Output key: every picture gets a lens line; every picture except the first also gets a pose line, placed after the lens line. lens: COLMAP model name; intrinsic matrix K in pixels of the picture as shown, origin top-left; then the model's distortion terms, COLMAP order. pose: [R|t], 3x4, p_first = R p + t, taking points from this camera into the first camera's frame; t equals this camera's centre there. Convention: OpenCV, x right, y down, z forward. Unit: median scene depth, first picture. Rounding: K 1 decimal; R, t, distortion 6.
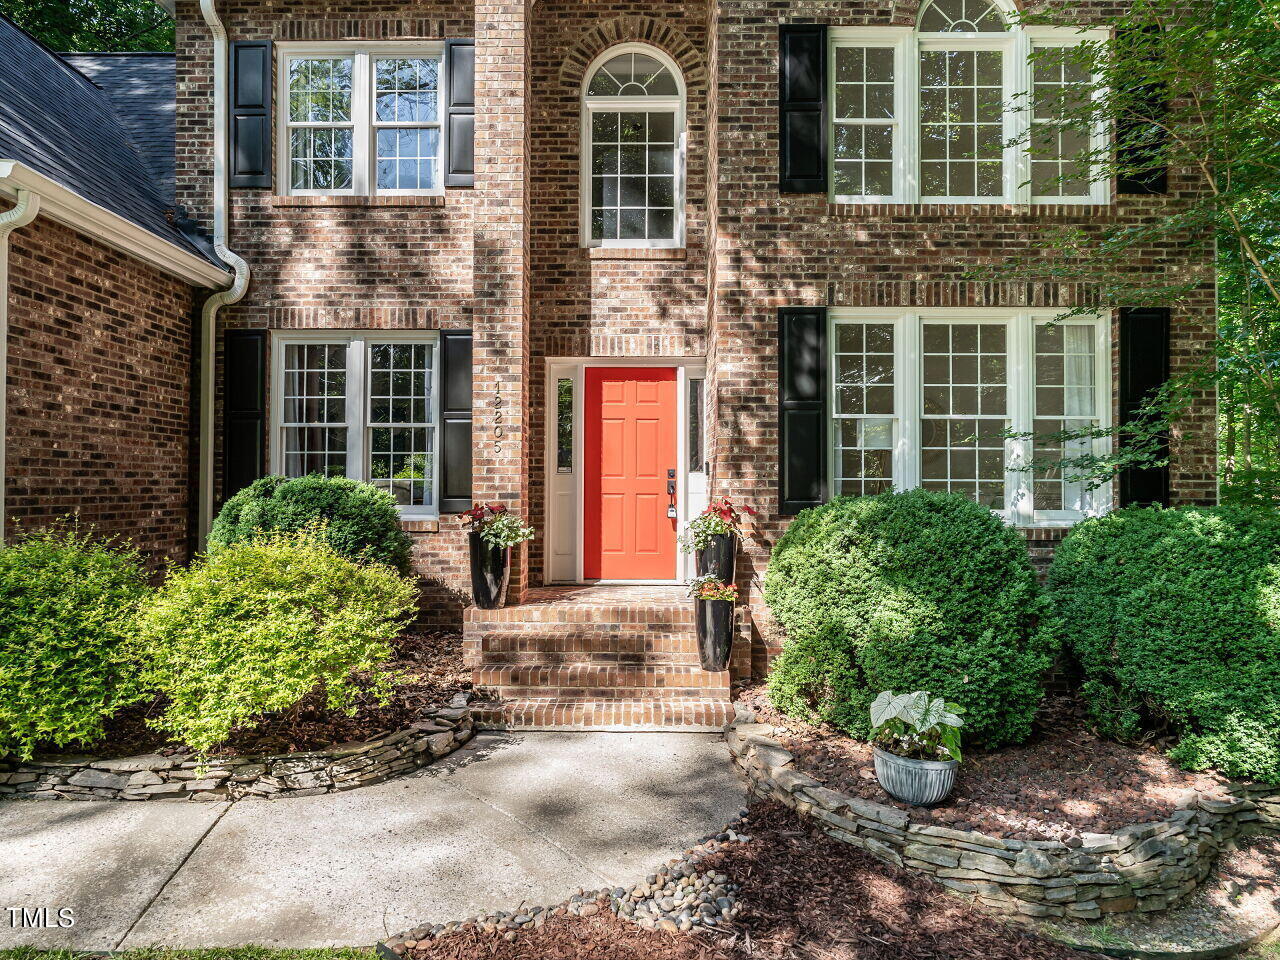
lens RADIAL K [[712.2, 0, 642.4], [0, 712.2, 466.1], [0, 0, 1]] dist [0.002033, -0.000335]
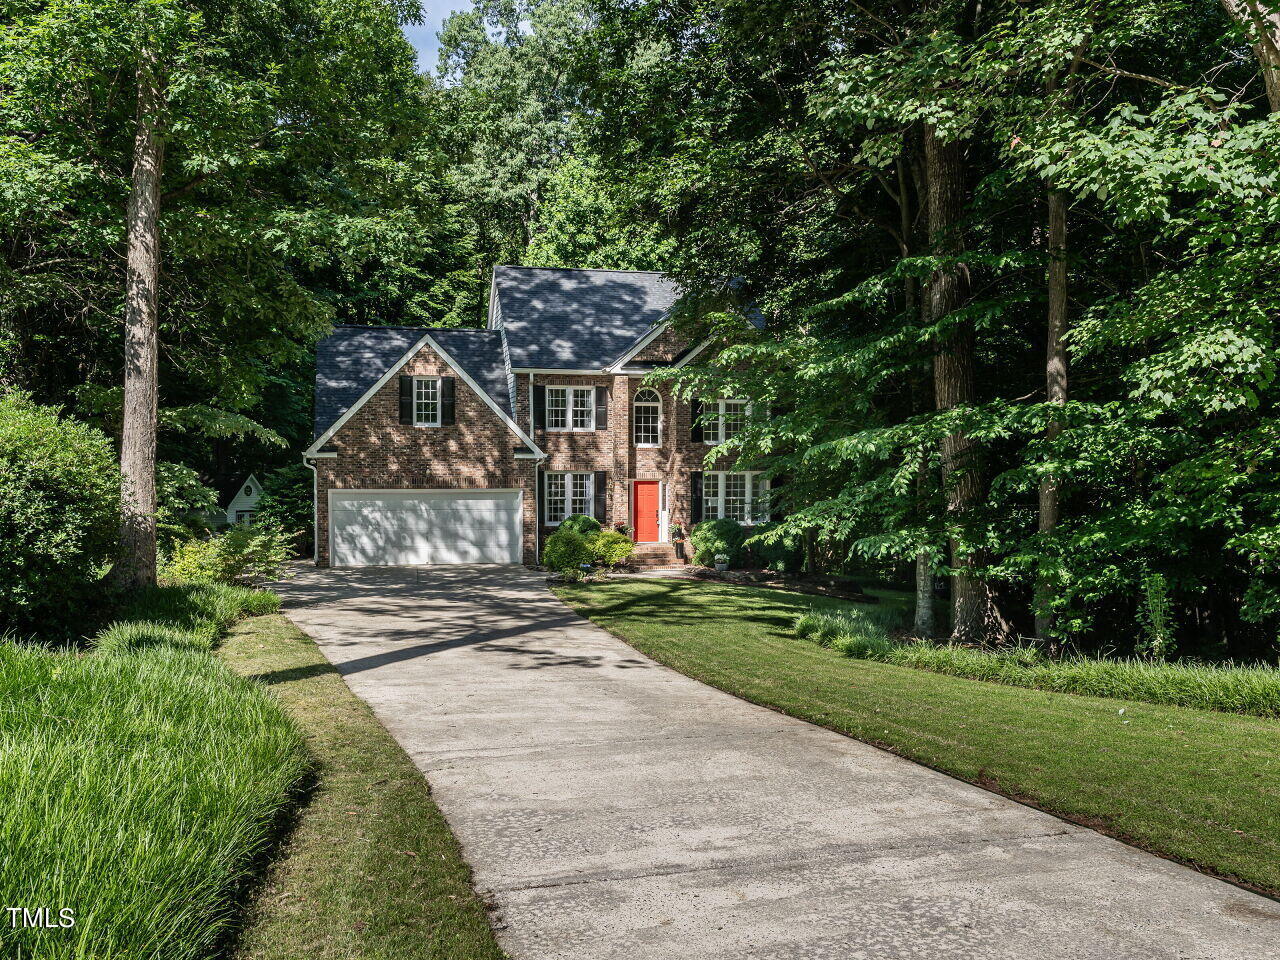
lens RADIAL K [[782.1, 0, 640.0], [0, 782.1, 480.0], [0, 0, 1]] dist [-0.002141, -0.000264]
pose [[0.968050, 0.004322, 0.250720, -1.123868], [-0.010522, 0.999671, 0.023395, -0.261783], [-0.250537, -0.025285, 0.967777, -3.004948]]
